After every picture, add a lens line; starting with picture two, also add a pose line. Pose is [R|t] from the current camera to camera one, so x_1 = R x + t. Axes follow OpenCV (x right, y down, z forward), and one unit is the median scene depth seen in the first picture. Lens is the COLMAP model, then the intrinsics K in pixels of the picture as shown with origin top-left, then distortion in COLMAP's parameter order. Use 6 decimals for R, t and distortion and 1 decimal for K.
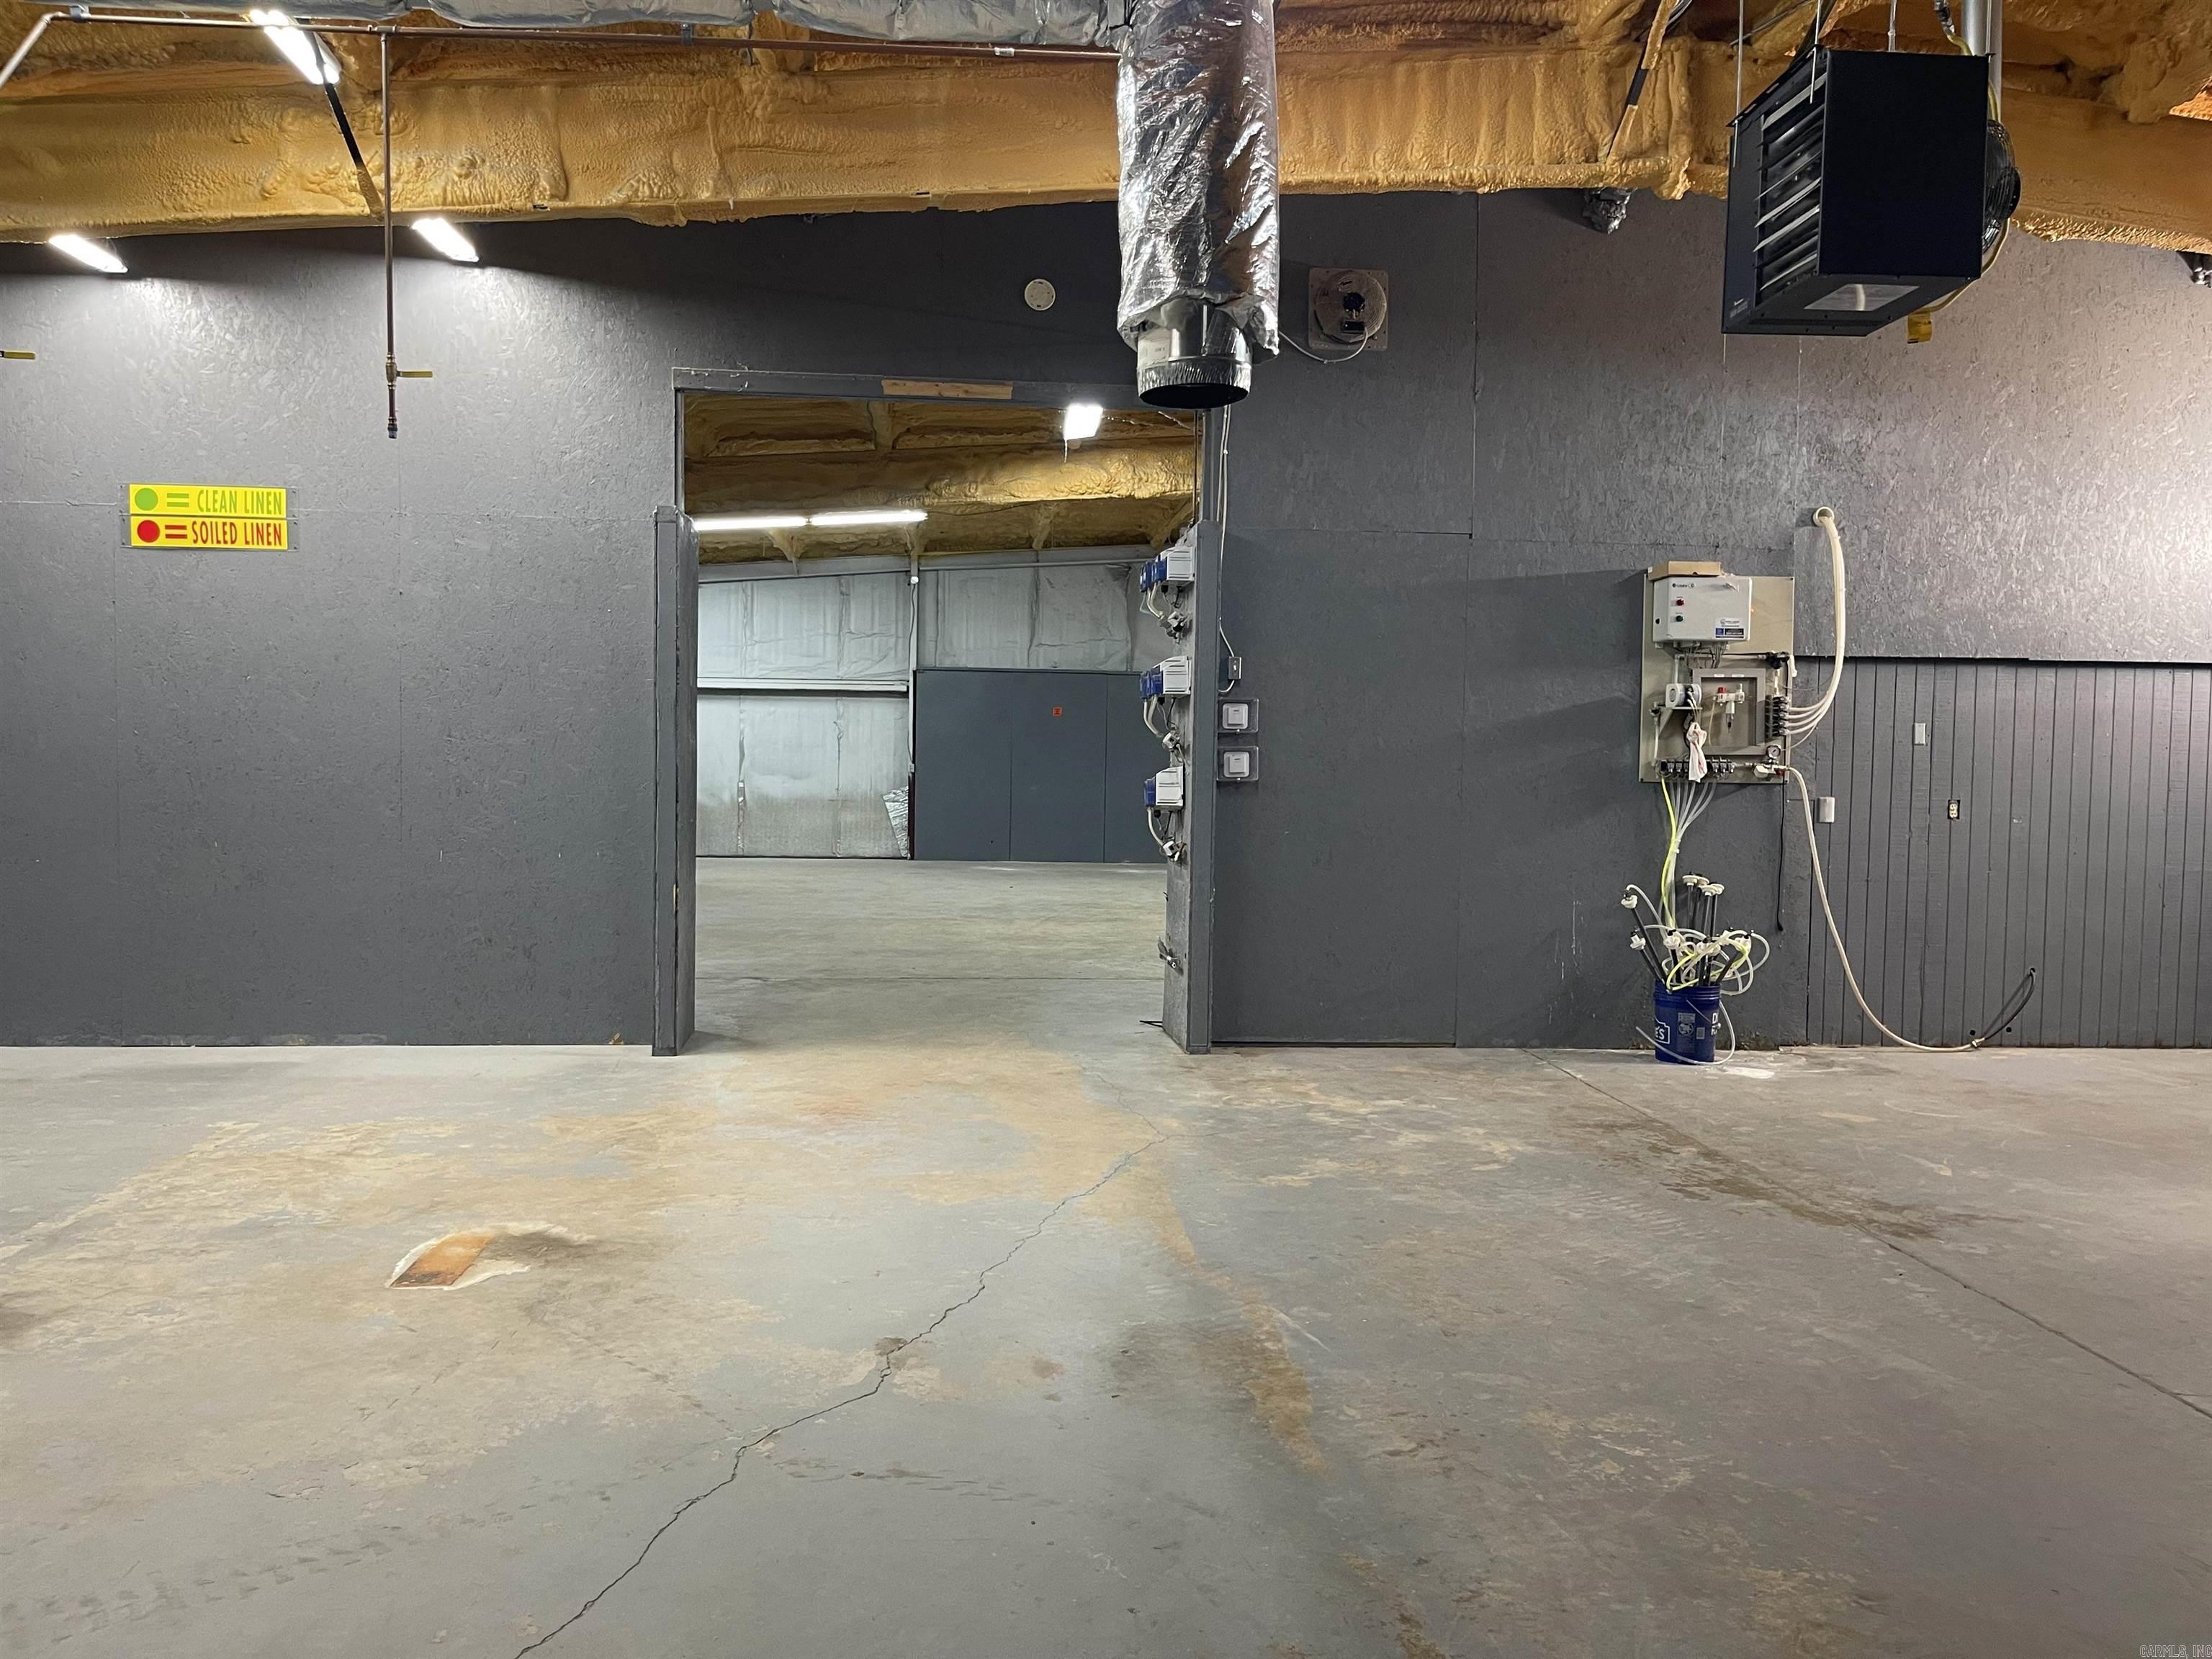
lens RADIAL K [[1653.1, 0, 1105.2], [0, 1653.1, 817.6], [0, 0, 1]] dist [0.023565, -0.009247]
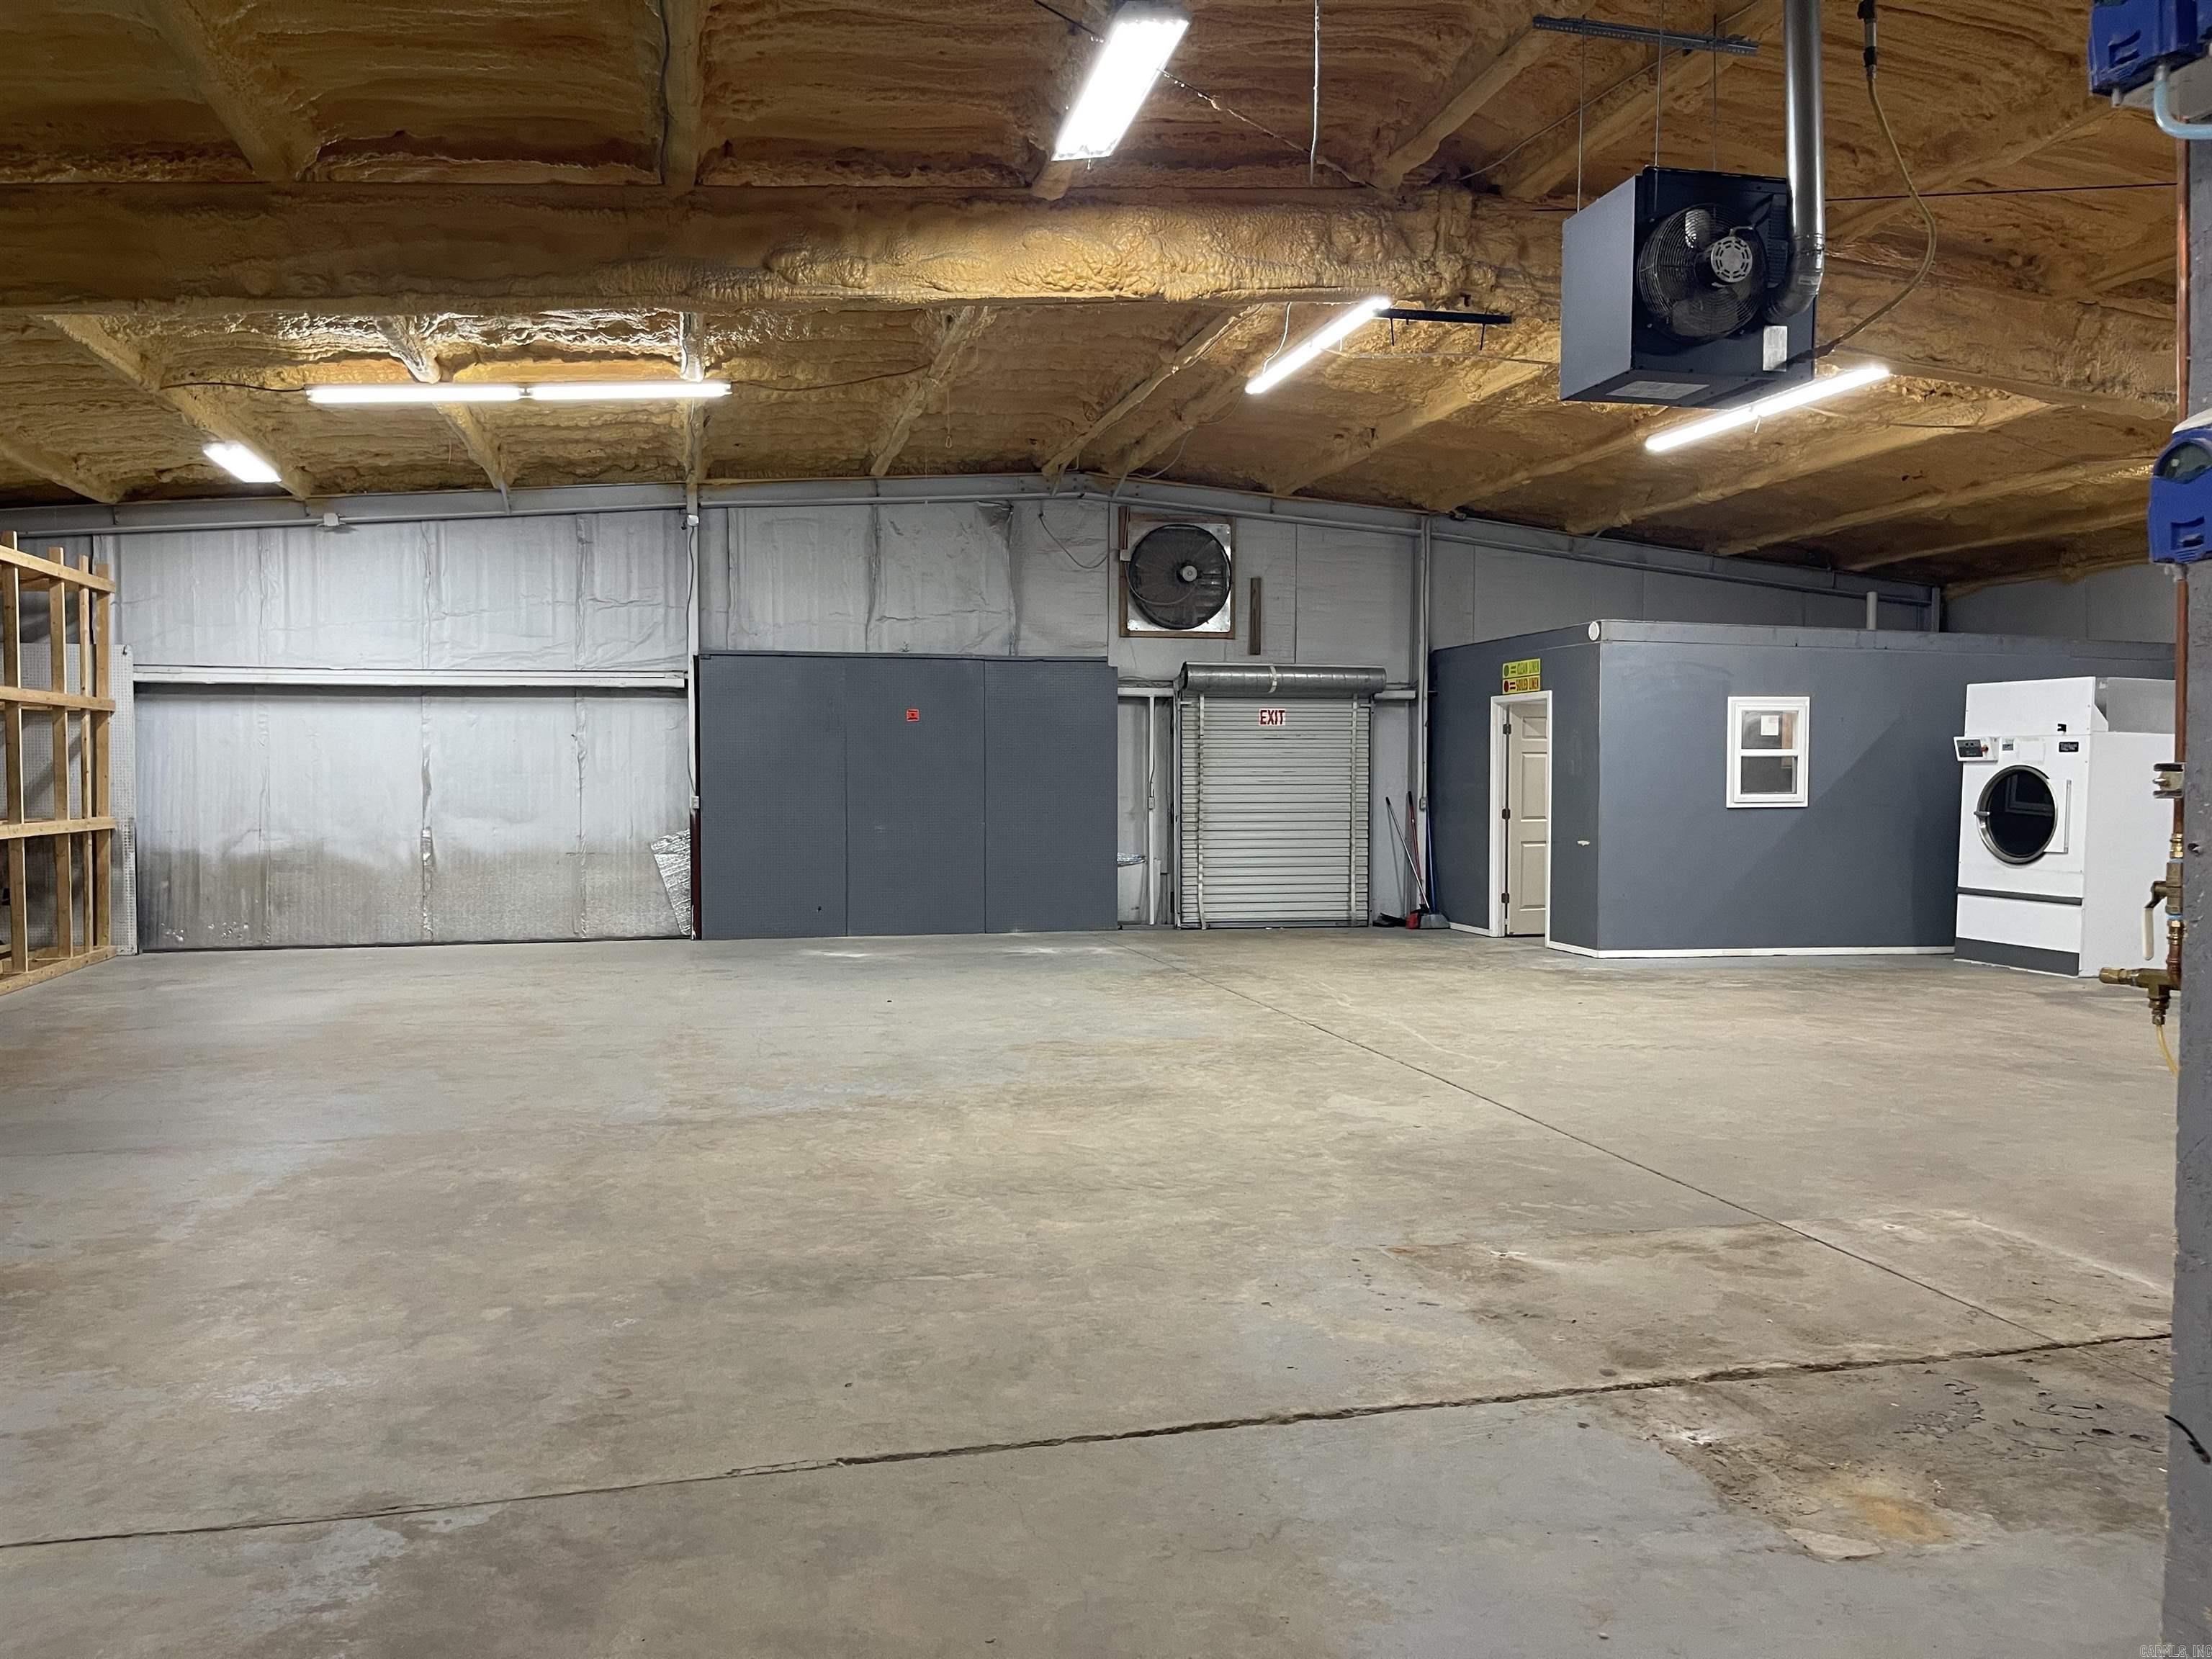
lens RADIAL K [[1653.1, 0, 1099.4], [0, 1653.1, 833.2], [0, 0, 1]] dist [0.023565, -0.009247]
pose [[0.988122, -0.022005, 0.152089, -0.087512], [0.021834, 0.999758, 0.002796, -0.024098], [-0.152114, 0.000558, 0.988363, 0.478680]]
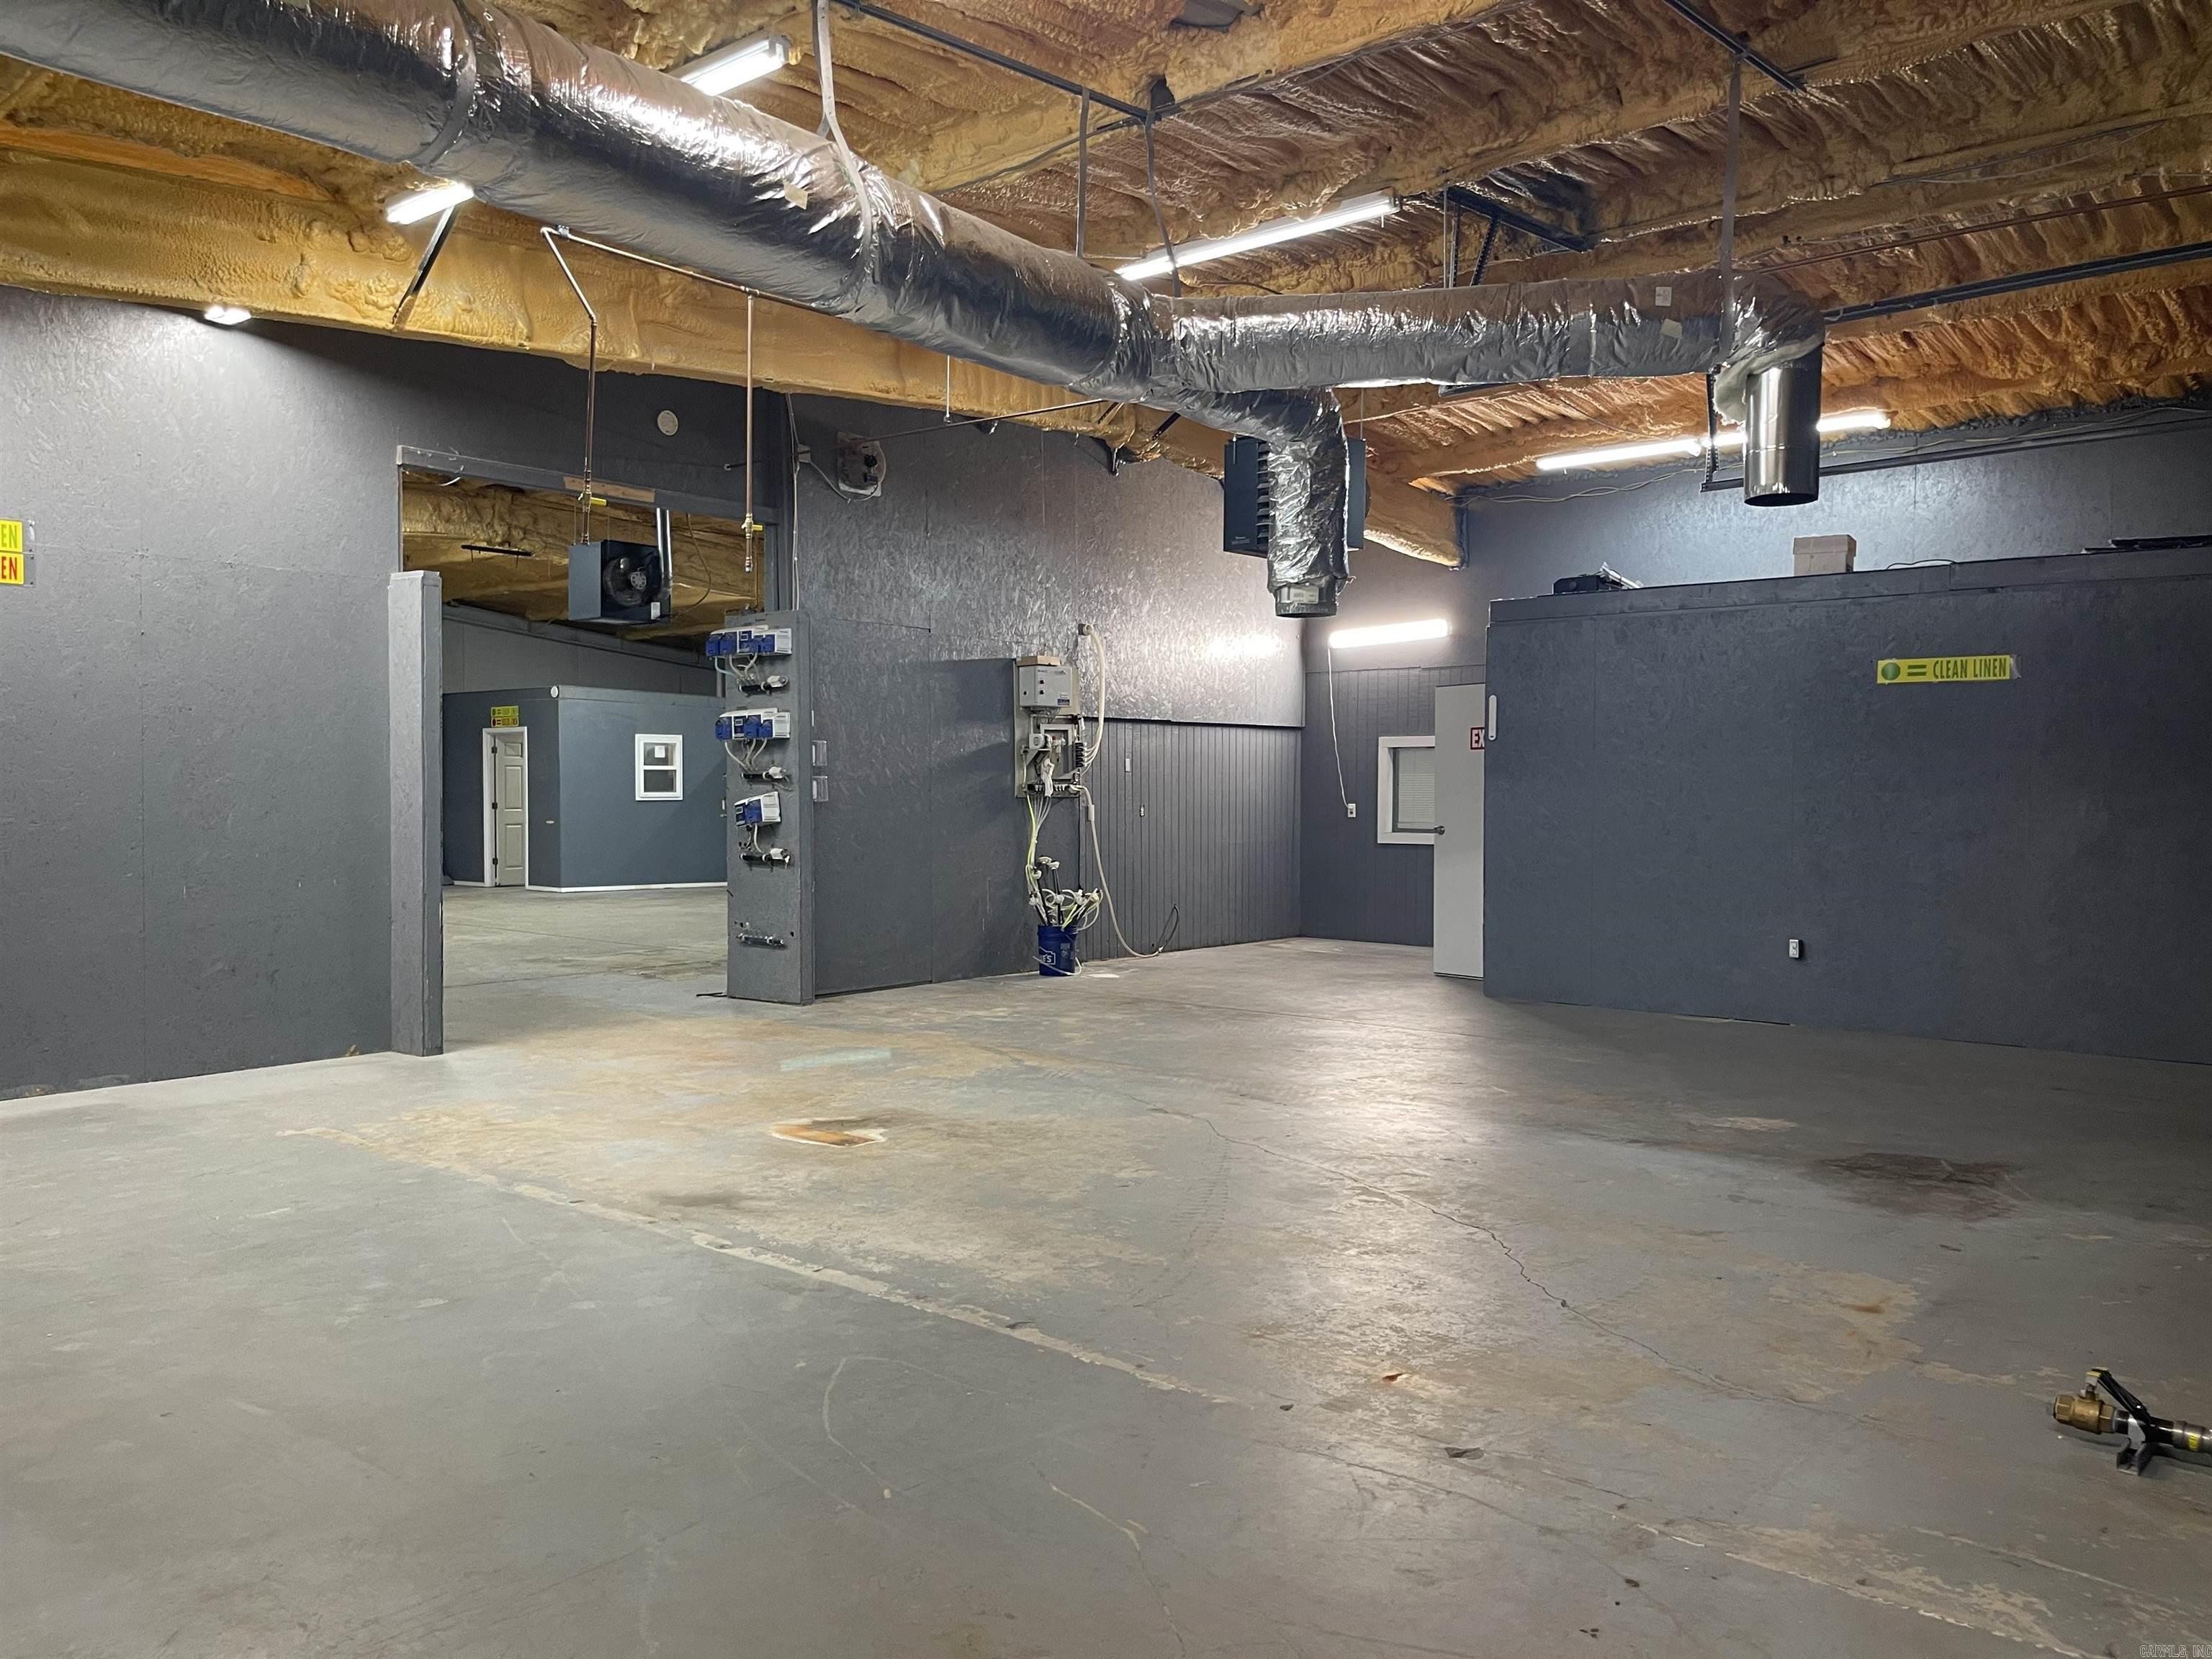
lens RADIAL K [[1653.1, 0, 1109.1], [0, 1653.1, 841.6], [0, 0, 1]] dist [0.023565, -0.009247]
pose [[0.697807, -0.038149, 0.715270, -0.409048], [0.034072, 0.999218, 0.020053, -0.004957], [-0.715475, 0.010377, 0.698561, -0.071399]]
